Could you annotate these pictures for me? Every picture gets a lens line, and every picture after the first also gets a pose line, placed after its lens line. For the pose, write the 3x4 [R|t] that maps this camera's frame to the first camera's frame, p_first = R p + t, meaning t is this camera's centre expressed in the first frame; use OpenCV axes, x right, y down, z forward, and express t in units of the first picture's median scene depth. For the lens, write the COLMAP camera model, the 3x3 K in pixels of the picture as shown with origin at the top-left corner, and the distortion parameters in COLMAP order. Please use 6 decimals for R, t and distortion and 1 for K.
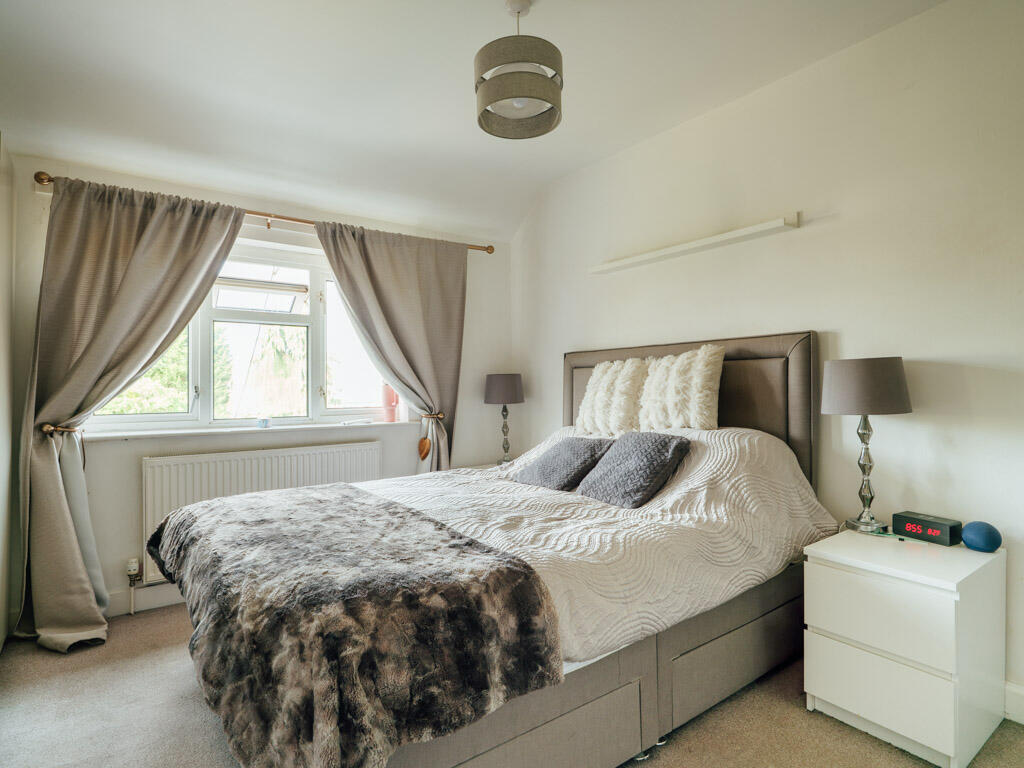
lens RADIAL K [[544.3, 0, 515.2], [0, 544.3, 383.0], [0, 0, 1]] dist [0.005768, 0.001851]
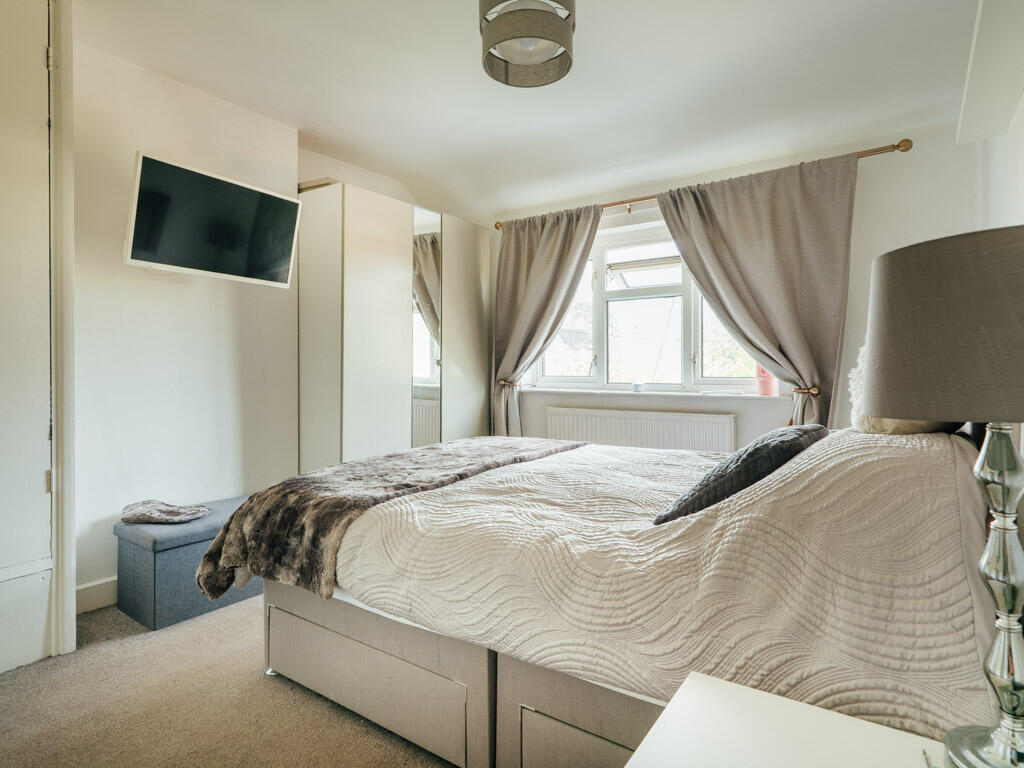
lens RADIAL K [[544.3, 0, 515.2], [0, 544.3, 383.0], [0, 0, 1]] dist [0.005768, 0.001851]
pose [[0.336518, 0.039677, -0.940841, 0.561363], [0.011409, 0.998867, 0.046205, 0.009053], [0.941608, -0.026283, 0.335684, 0.419685]]
